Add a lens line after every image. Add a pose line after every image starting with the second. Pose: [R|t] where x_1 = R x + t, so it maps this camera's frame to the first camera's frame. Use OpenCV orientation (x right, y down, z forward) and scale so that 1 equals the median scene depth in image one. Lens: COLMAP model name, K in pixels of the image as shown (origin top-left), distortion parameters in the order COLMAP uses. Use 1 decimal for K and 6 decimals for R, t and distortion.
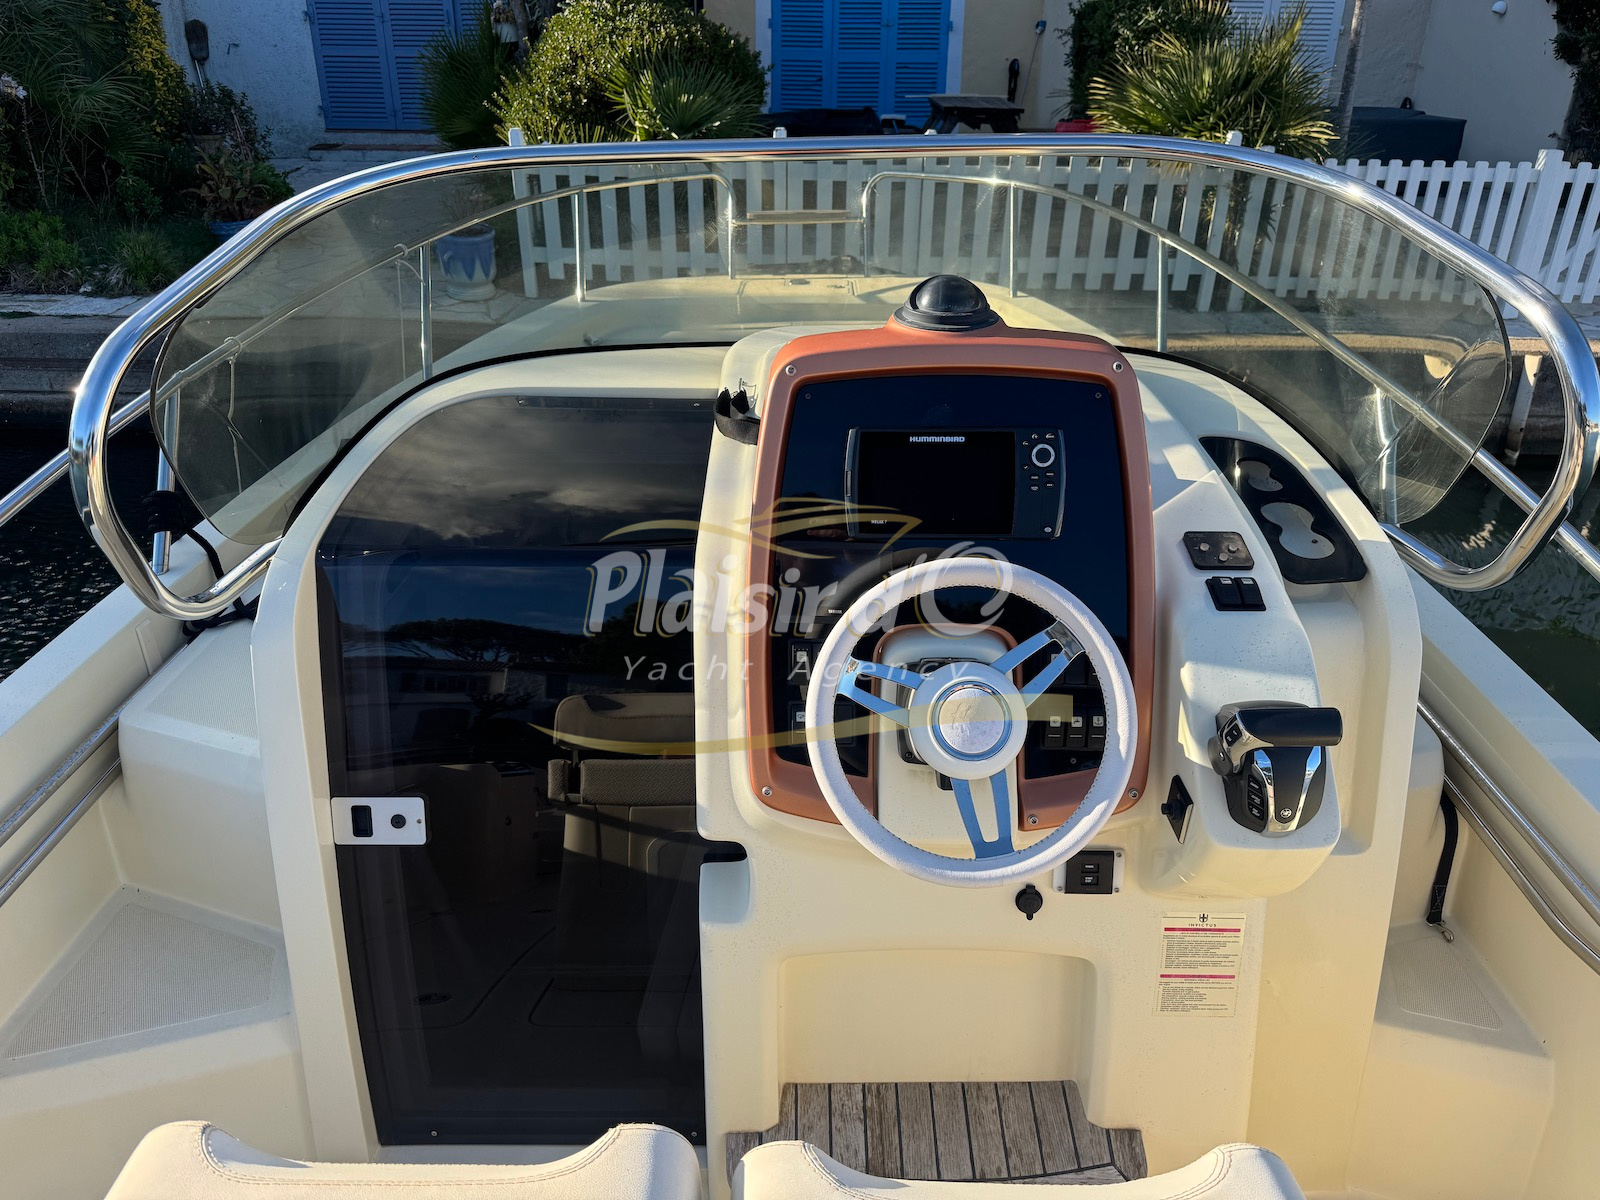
lens RADIAL K [[1119.8, 0, 797.6], [0, 1119.8, 579.4], [0, 0, 1]] dist [0.053996, -0.046066]
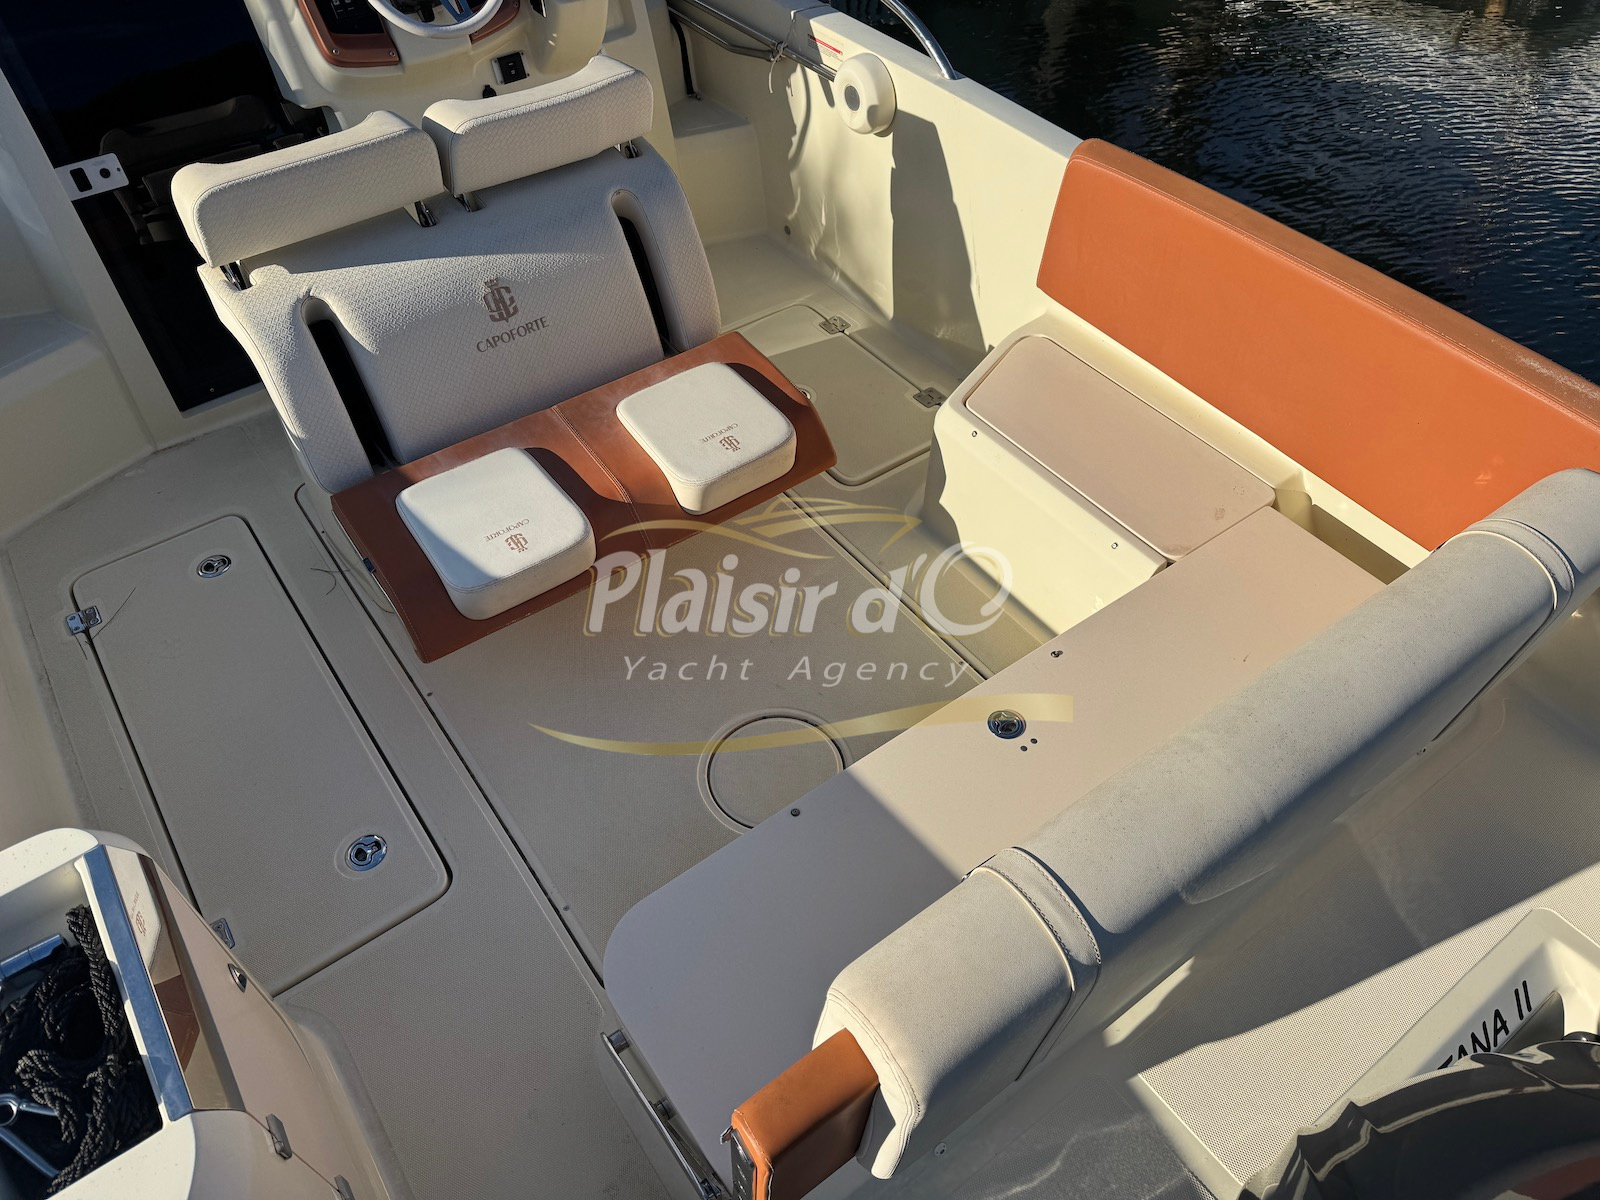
lens RADIAL K [[1114.7, 0, 800.0], [0, 1114.7, 600.0], [0, 0, 1]] dist [-0.004312, -0.006590]
pose [[0.792340, -0.457639, 0.403440, -0.138088], [0.290072, 0.864357, 0.410787, 0.106937], [-0.536709, -0.208456, 0.817612, -0.258720]]
